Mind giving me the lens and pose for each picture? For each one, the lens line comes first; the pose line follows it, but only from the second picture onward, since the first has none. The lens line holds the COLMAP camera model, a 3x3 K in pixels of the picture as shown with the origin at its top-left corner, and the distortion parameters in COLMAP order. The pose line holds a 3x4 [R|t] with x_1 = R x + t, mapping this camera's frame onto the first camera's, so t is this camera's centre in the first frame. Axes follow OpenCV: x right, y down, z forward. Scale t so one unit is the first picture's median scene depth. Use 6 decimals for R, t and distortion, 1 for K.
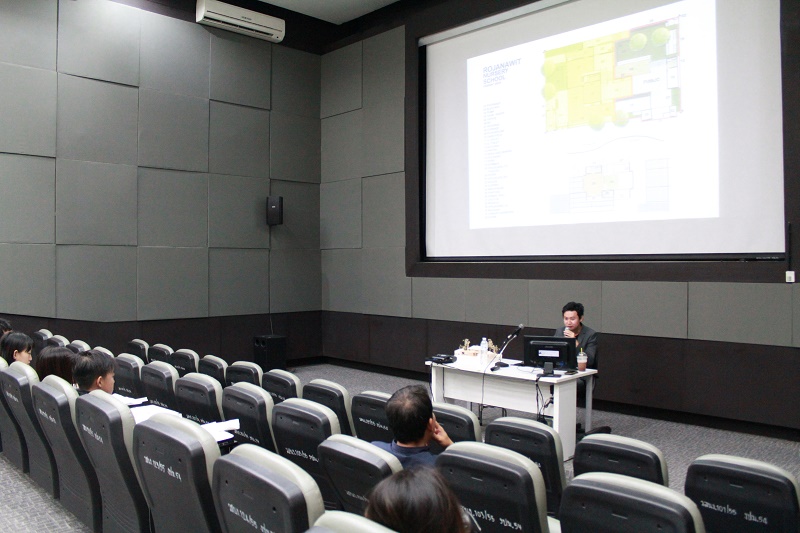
lens RADIAL K [[662.9, 0, 399.1], [0, 662.9, 264.4], [0, 0, 1]] dist [-0.079532, 0.004969]
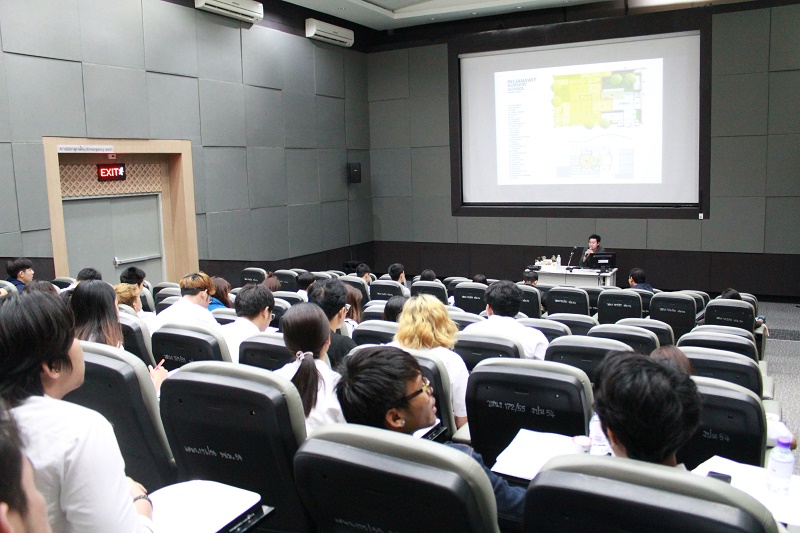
lens RADIAL K [[662.9, 0, 401.4], [0, 662.9, 265.5], [0, 0, 1]] dist [-0.079532, 0.004969]
pose [[0.953668, -0.067677, 0.293150, -0.647283], [0.027135, 0.989749, 0.140218, -0.101483], [-0.299634, -0.125767, 0.945728, -0.477067]]
